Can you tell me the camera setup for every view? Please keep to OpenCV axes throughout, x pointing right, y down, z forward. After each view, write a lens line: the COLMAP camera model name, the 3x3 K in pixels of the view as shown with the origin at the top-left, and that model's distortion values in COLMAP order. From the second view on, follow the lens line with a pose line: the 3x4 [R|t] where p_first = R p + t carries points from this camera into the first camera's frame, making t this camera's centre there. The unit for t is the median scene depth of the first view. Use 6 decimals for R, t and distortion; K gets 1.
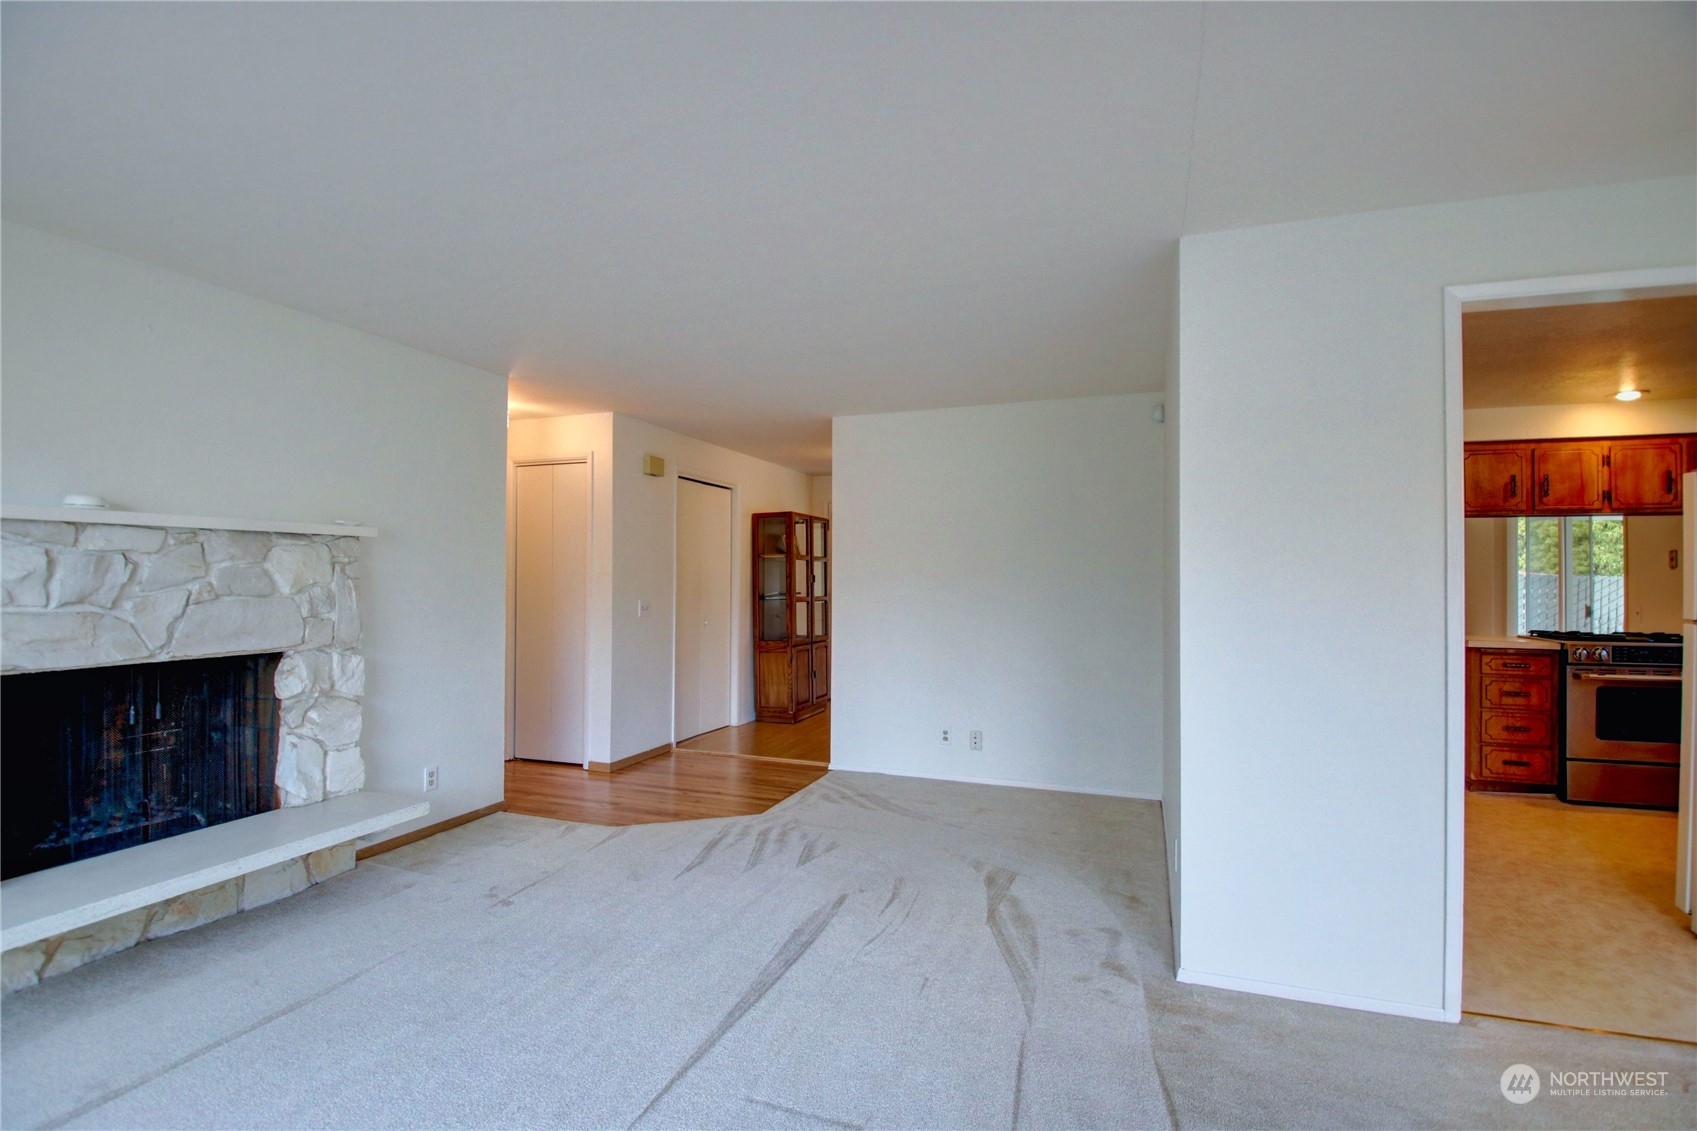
lens RADIAL K [[796.6, 0, 849.2], [0, 796.6, 571.6], [0, 0, 1]] dist [-0.000072, -0.018044]
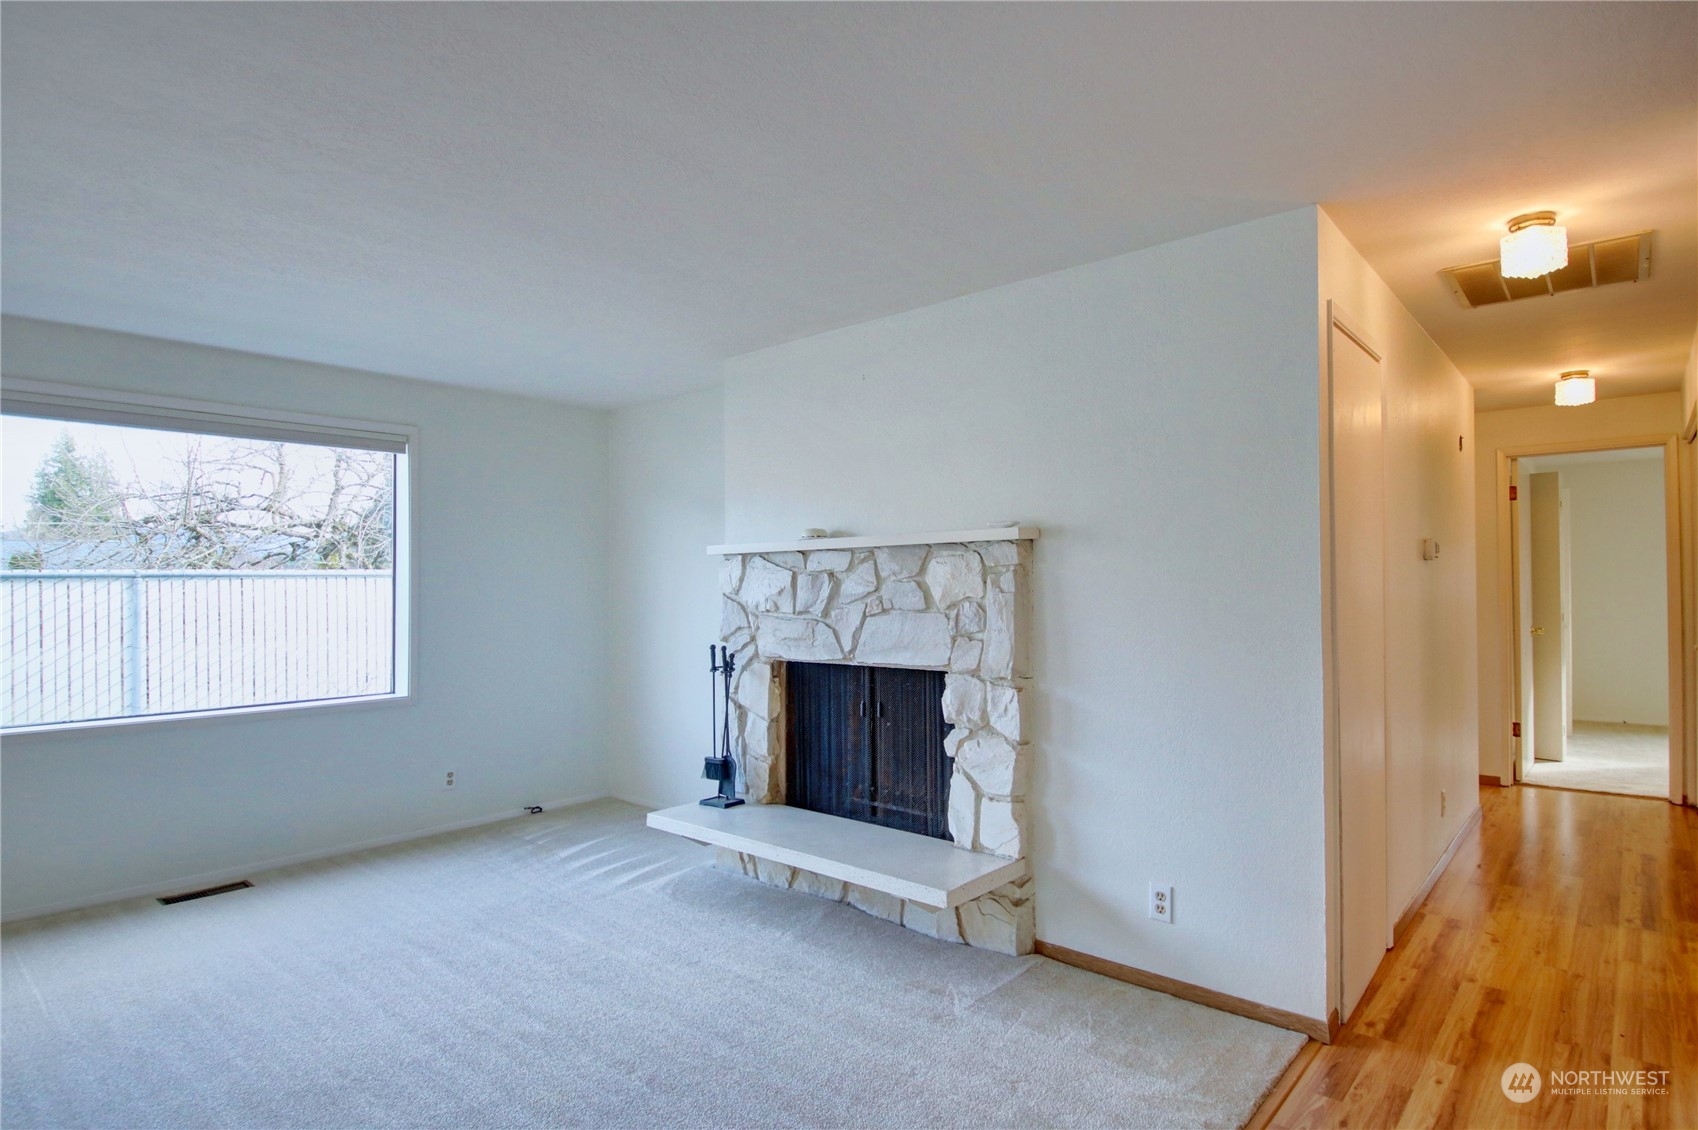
lens RADIAL K [[904.8, 0, 849.0], [0, 904.8, 565.0], [0, 0, 1]] dist [-0.001018, -0.000136]
pose [[-0.359700, -0.029488, -0.932602, 0.344364], [0.010555, 0.999308, -0.035668, 0.013997], [0.933008, -0.022674, -0.359140, 1.387300]]
